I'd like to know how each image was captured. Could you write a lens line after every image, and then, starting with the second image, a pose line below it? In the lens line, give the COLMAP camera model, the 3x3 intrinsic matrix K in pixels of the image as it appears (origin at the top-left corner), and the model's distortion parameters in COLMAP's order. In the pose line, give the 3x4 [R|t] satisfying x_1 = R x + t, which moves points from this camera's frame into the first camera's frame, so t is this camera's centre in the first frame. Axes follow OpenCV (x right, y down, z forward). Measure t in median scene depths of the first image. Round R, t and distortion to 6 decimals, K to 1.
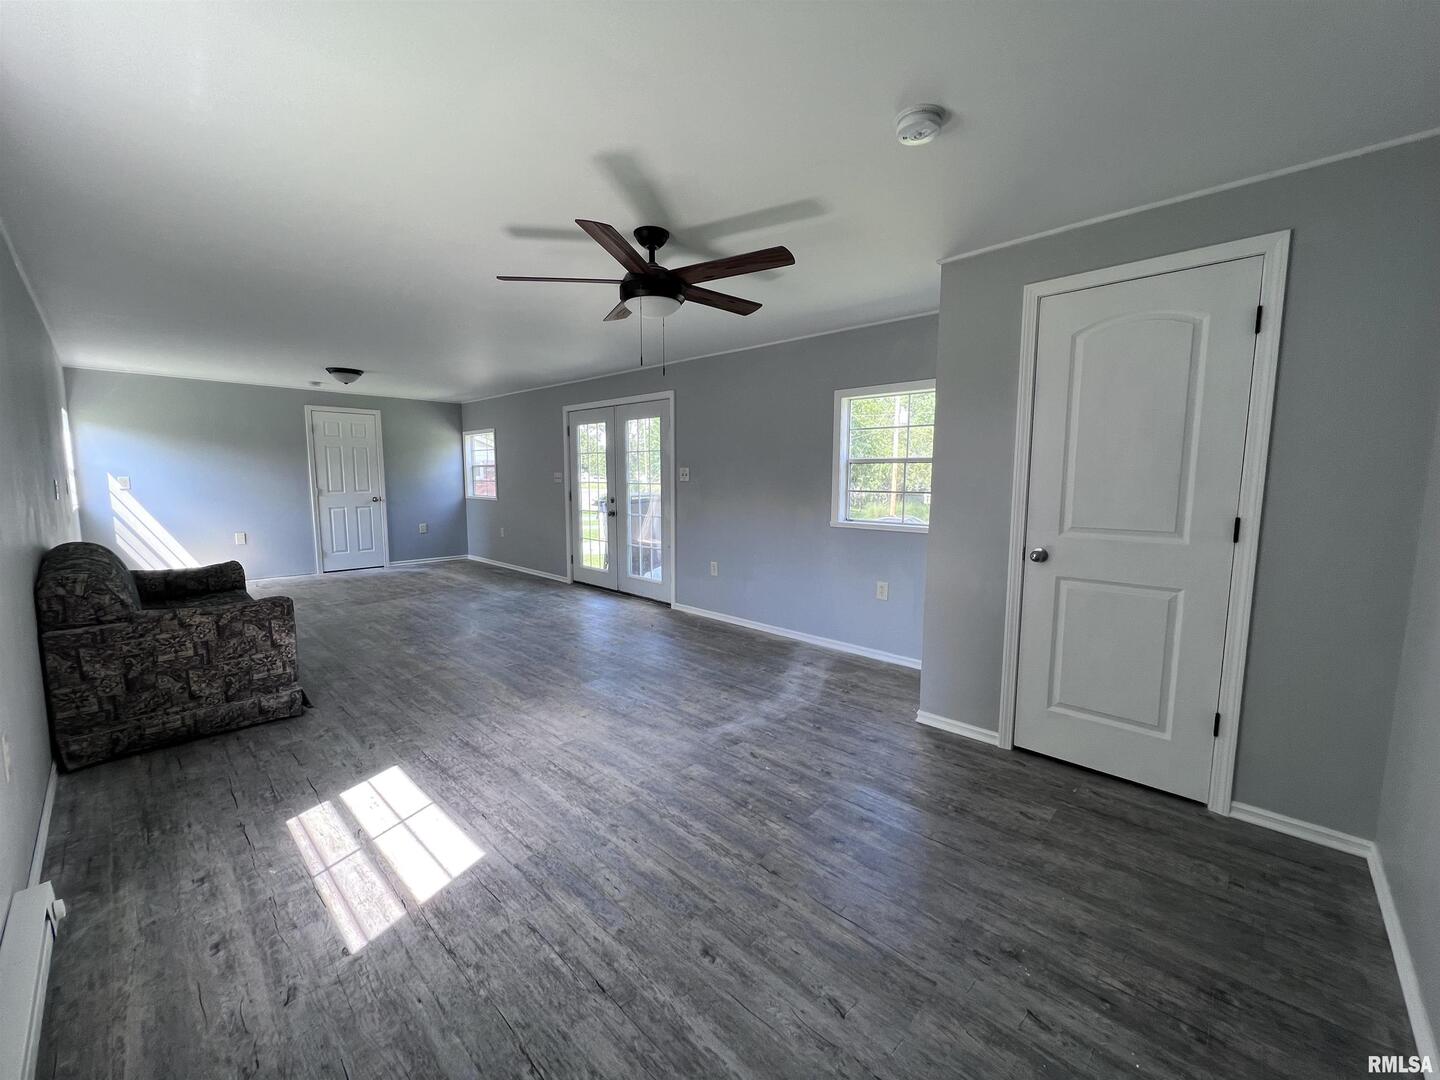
lens RADIAL K [[577.5, 0, 721.5], [0, 577.5, 538.9], [0, 0, 1]] dist [-0.002493, 0.000796]
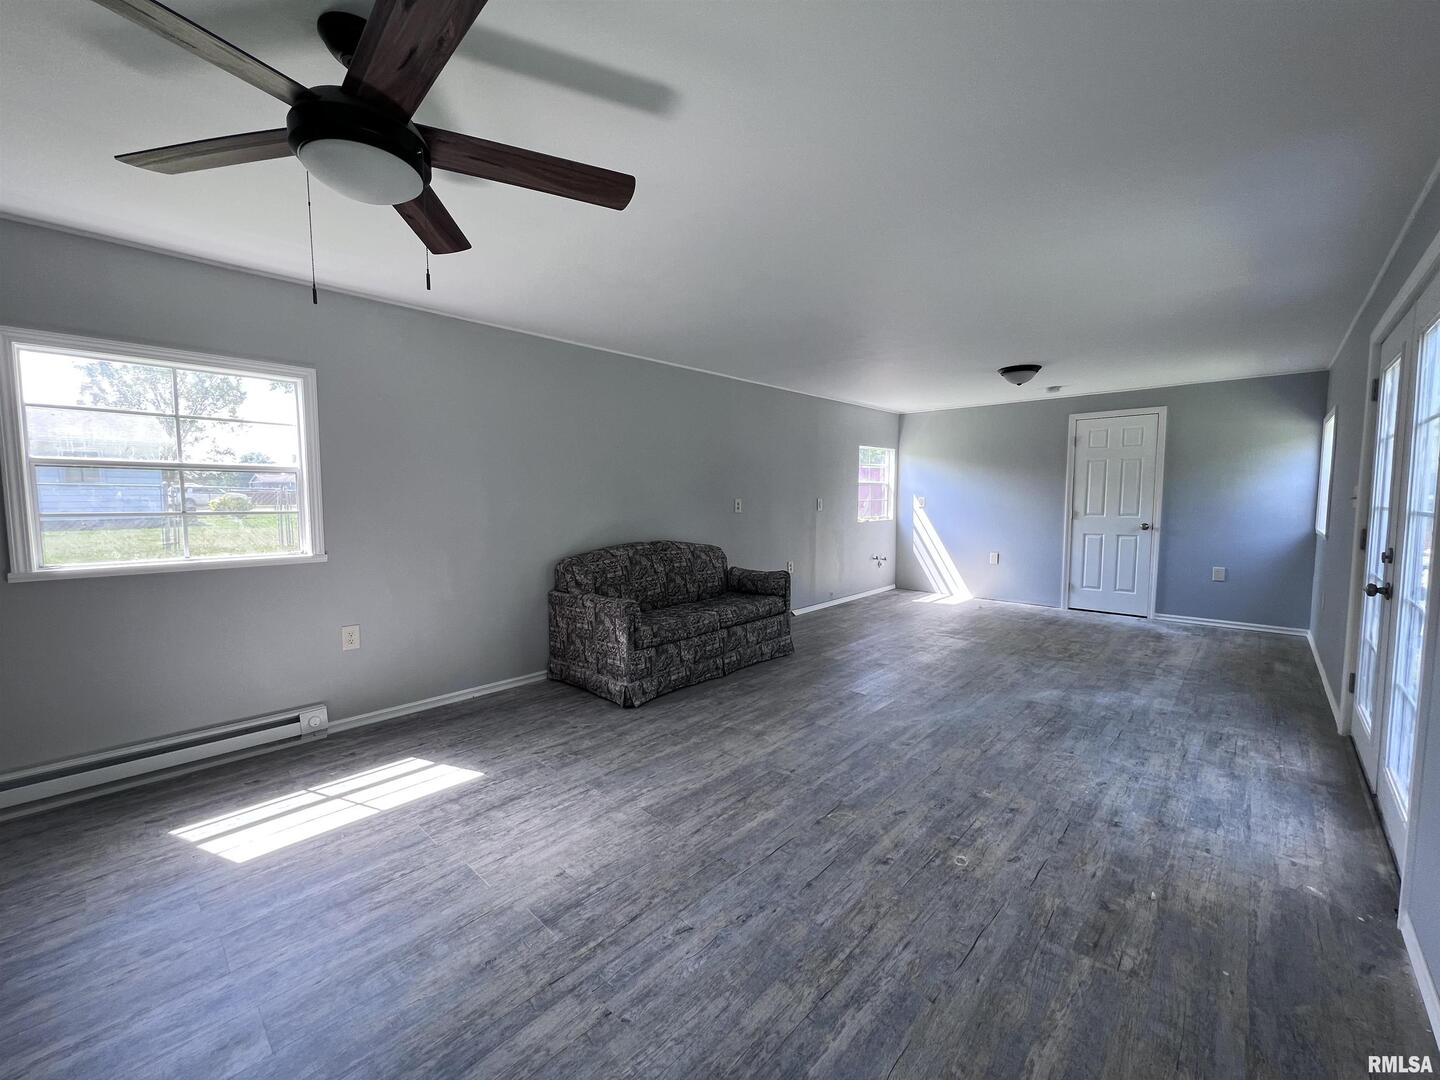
lens RADIAL K [[577.5, 0, 721.7], [0, 577.5, 541.0], [0, 0, 1]] dist [-0.002493, 0.000796]
pose [[0.010053, 0.073200, -0.997267, 0.359314], [-0.105473, 0.991831, 0.071738, -0.114576], [0.994371, 0.104464, 0.017691, 1.103029]]
